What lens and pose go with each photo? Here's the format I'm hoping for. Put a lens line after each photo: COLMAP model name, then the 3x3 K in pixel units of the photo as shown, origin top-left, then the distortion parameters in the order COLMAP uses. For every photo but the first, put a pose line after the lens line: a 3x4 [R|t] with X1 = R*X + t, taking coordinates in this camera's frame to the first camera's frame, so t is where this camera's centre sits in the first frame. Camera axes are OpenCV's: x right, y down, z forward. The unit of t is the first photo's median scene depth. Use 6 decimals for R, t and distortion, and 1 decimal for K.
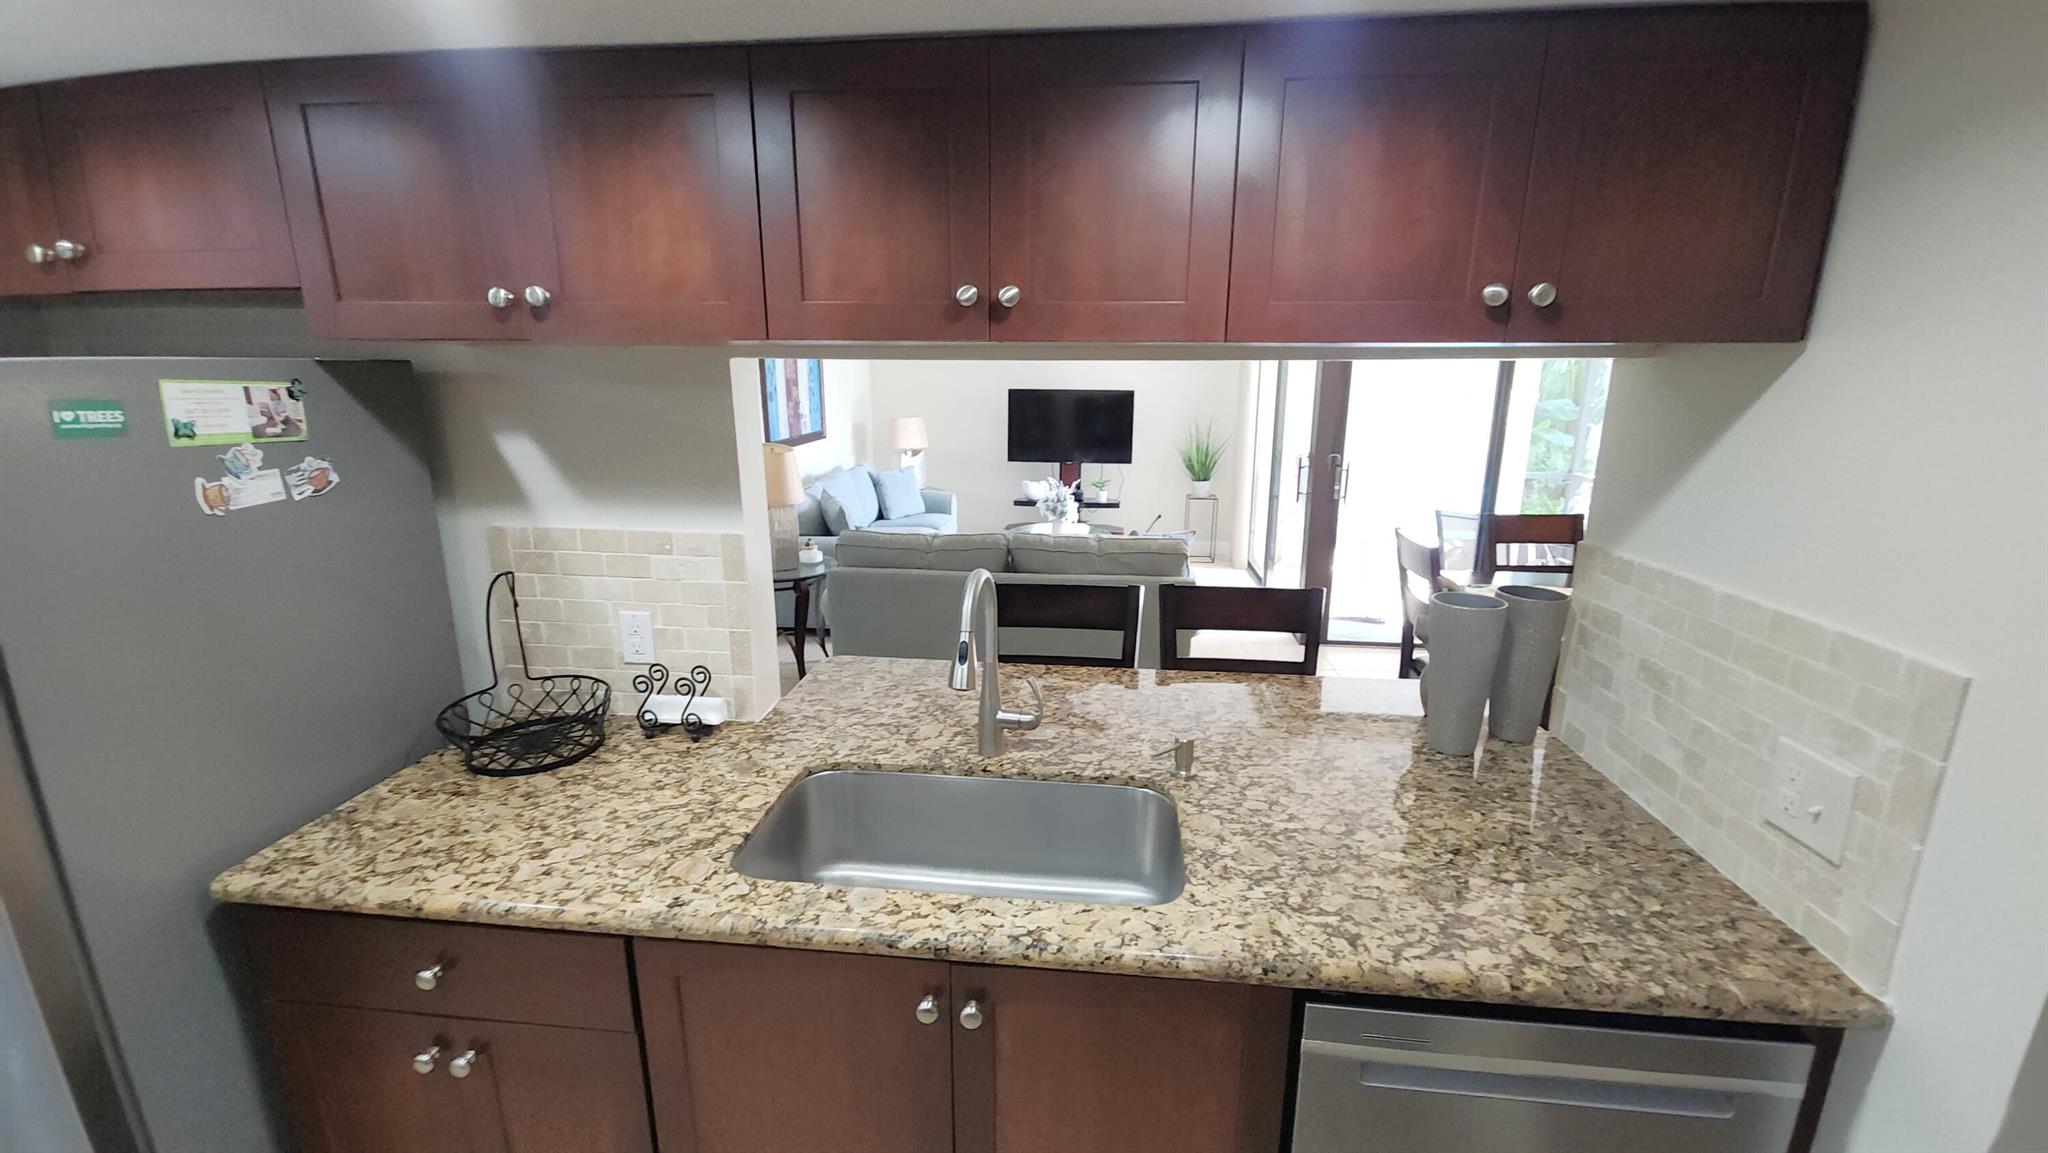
lens RADIAL K [[833.5, 0, 1024.0], [0, 833.5, 576.5], [0, 0, 1]] dist [0.002670, -0.000026]
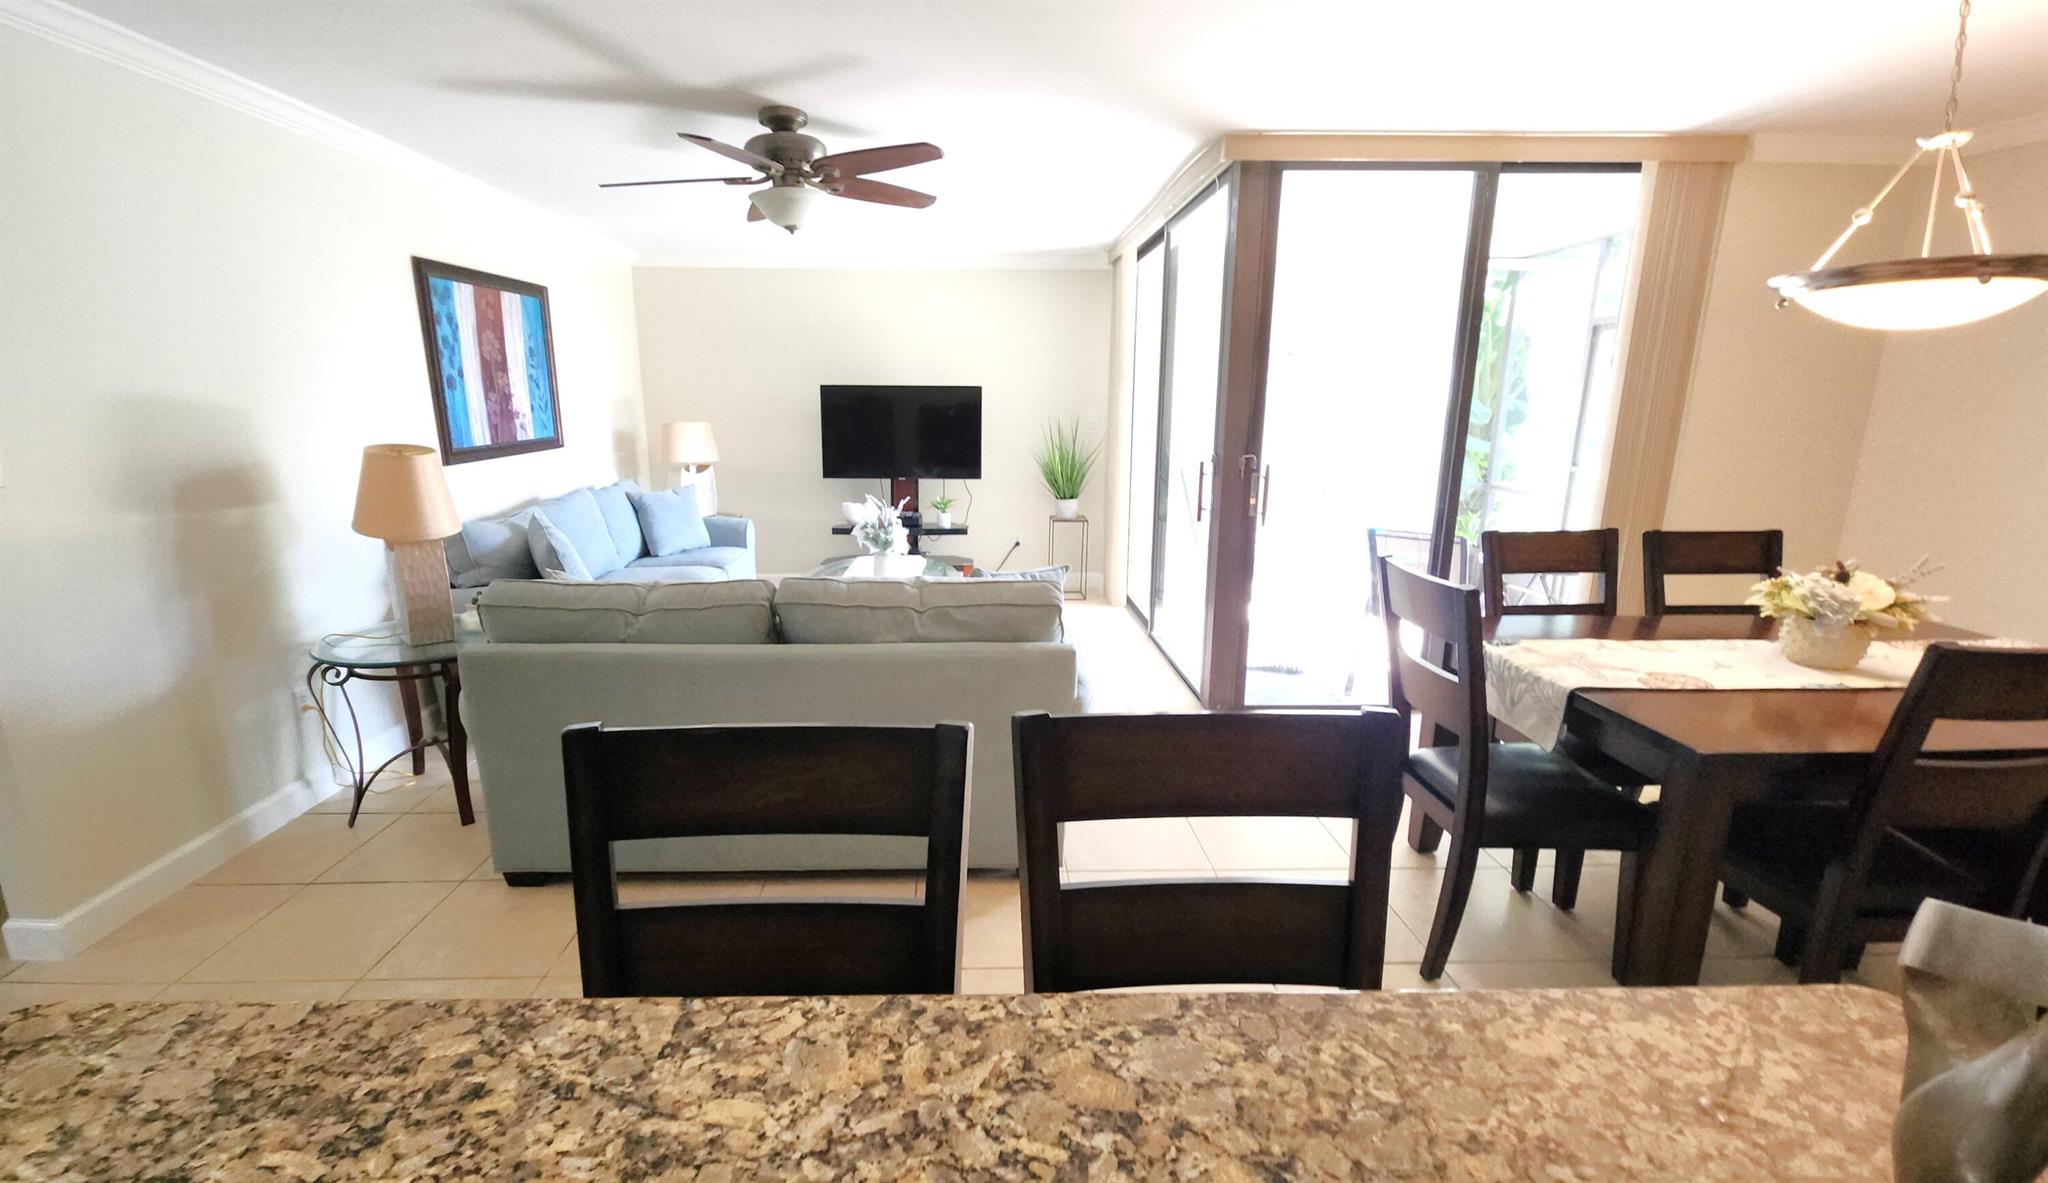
lens RADIAL K [[858.8, 0, 993.3], [0, 858.8, 593.7], [0, 0, 1]] dist [0.012619, 0.000073]
pose [[0.991347, -0.029937, 0.127808, 0.034404], [0.031673, 0.999431, -0.011573, -0.016133], [-0.127389, 0.015521, 0.991731, 0.195710]]
